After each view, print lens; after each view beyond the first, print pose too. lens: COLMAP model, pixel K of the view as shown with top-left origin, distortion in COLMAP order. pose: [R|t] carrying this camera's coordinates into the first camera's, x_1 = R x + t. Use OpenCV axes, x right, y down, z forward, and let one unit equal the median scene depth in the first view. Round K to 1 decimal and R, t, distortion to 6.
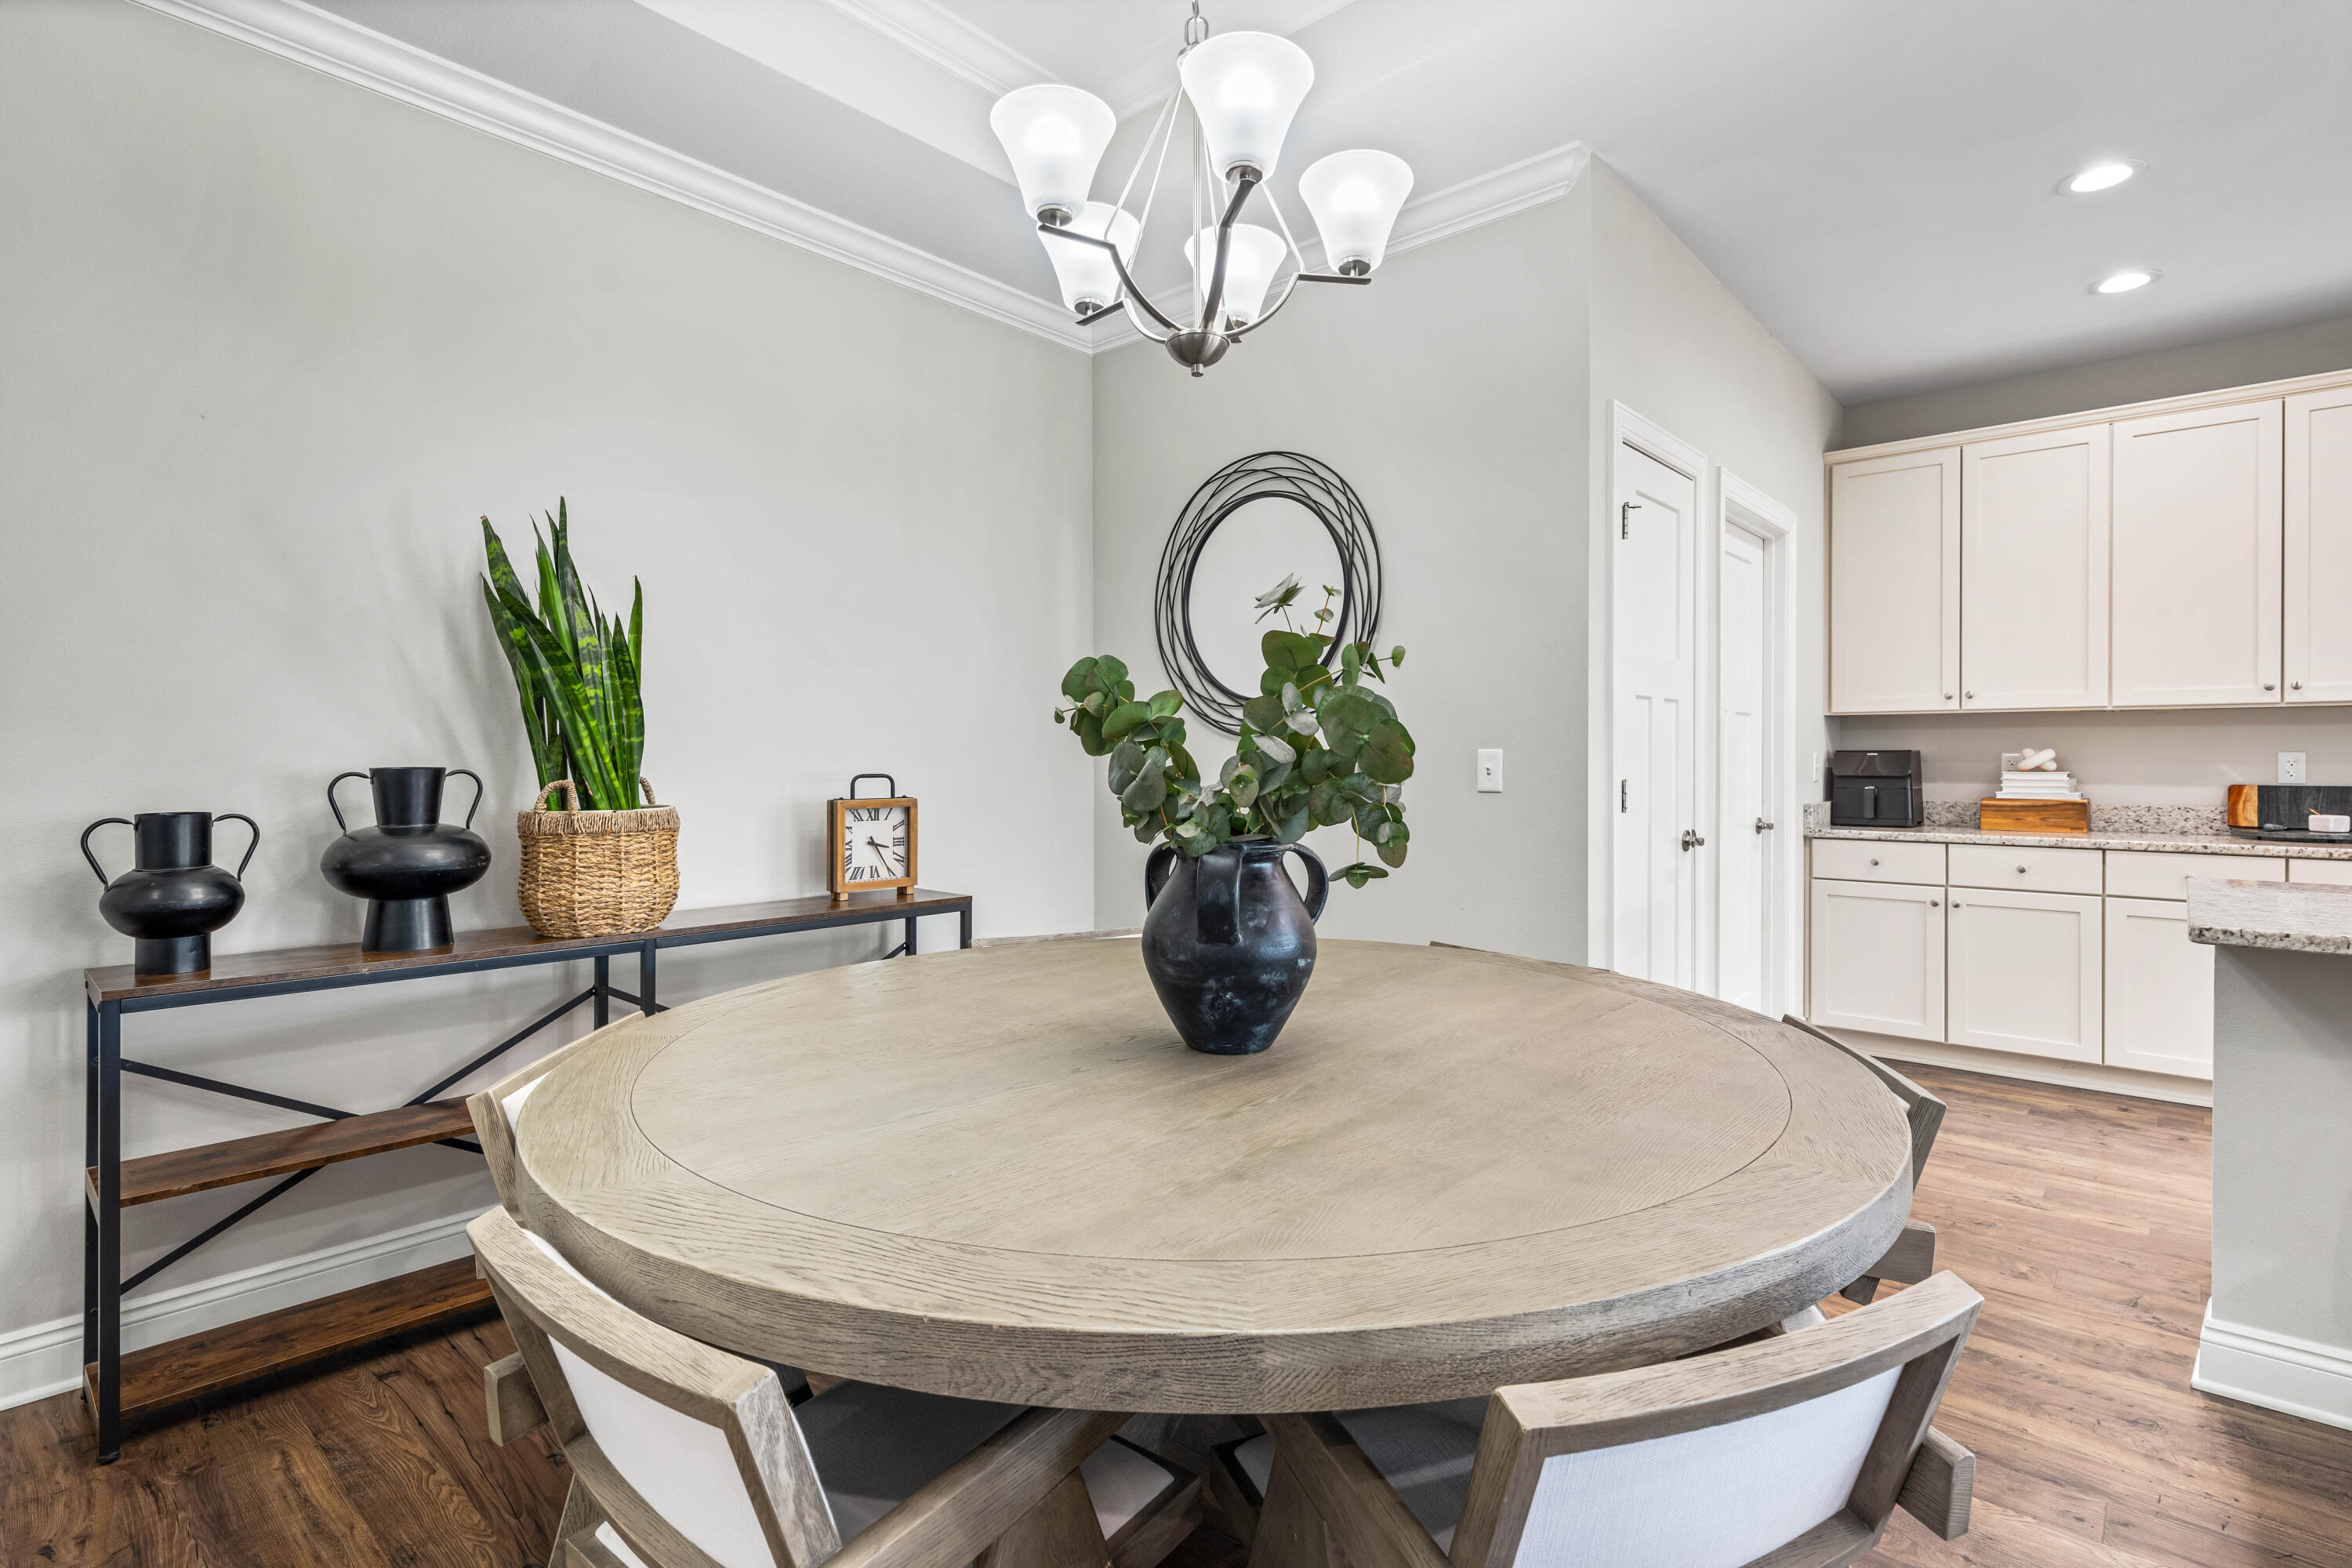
lens RADIAL K [[1166.2, 0, 1179.3], [0, 1166.2, 760.8], [0, 0, 1]] dist [0.008112, 0.001467]
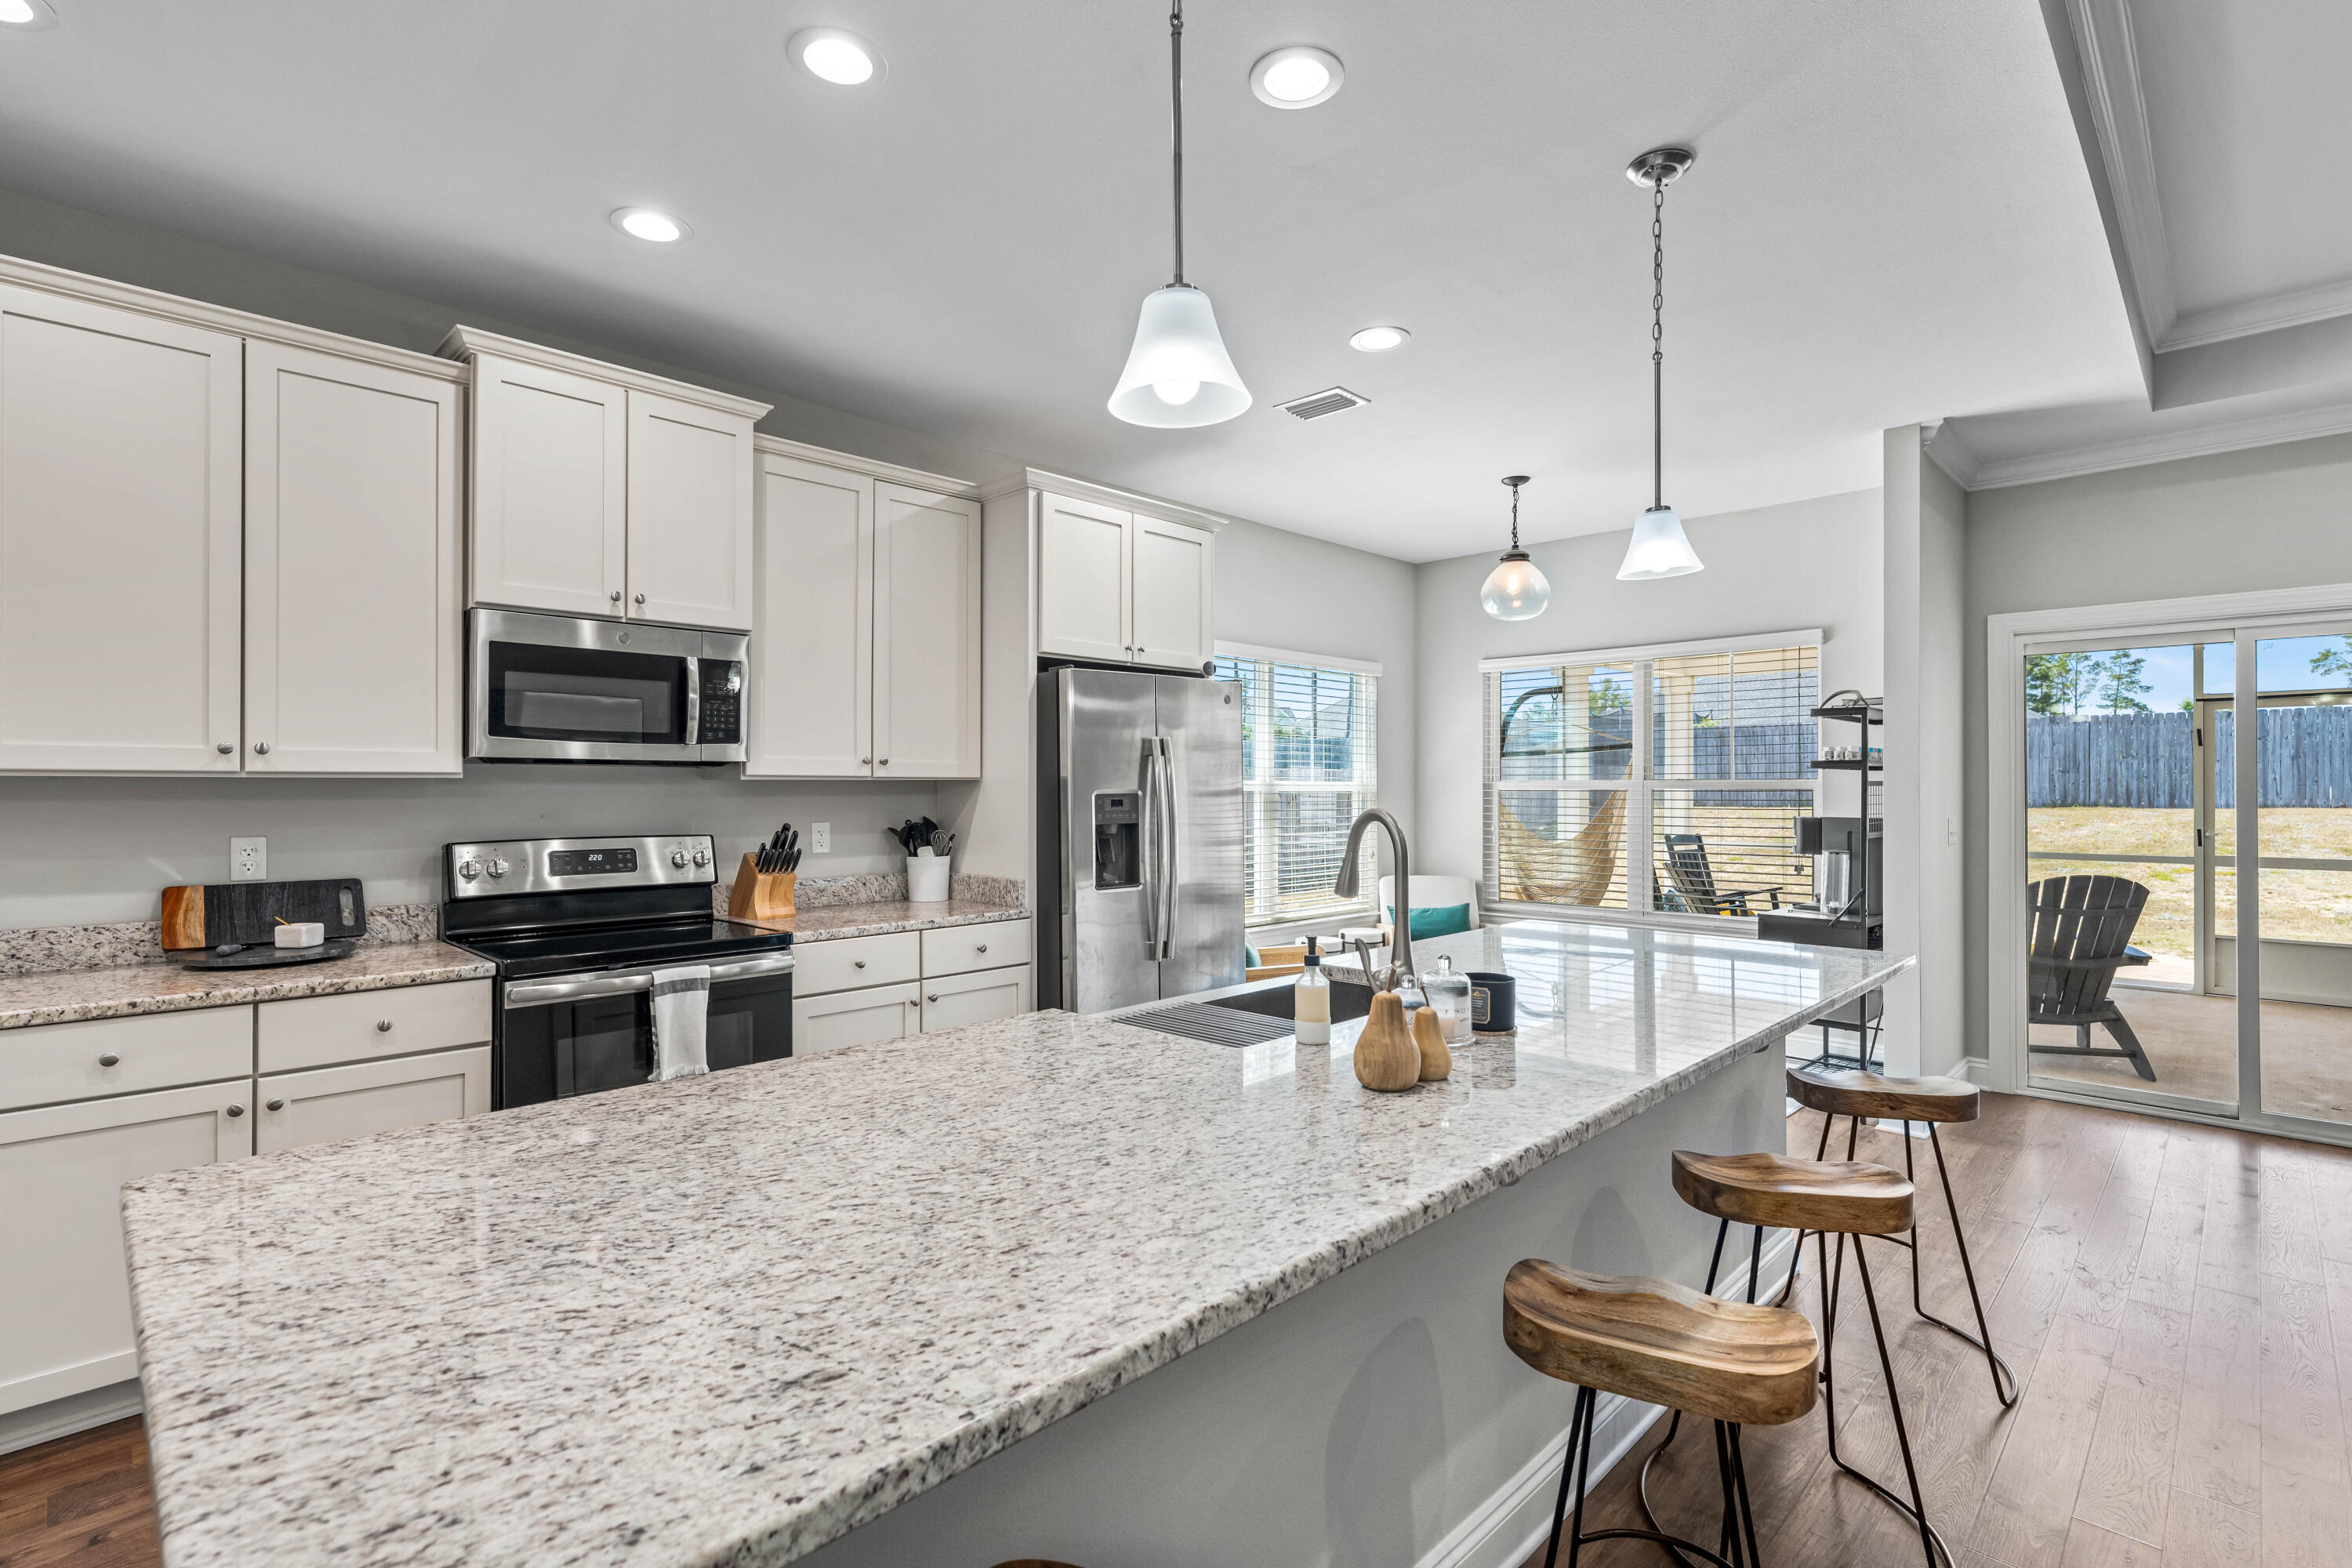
lens RADIAL K [[1075.1, 0, 1172.6], [0, 1075.1, 783.1], [0, 0, 1]] dist [0.004170, -0.001955]
pose [[0.069329, 0.005028, 0.997581, 0.329340], [0.003678, 0.999979, -0.005295, -0.036931], [-0.997587, 0.004037, 0.069309, 0.395057]]
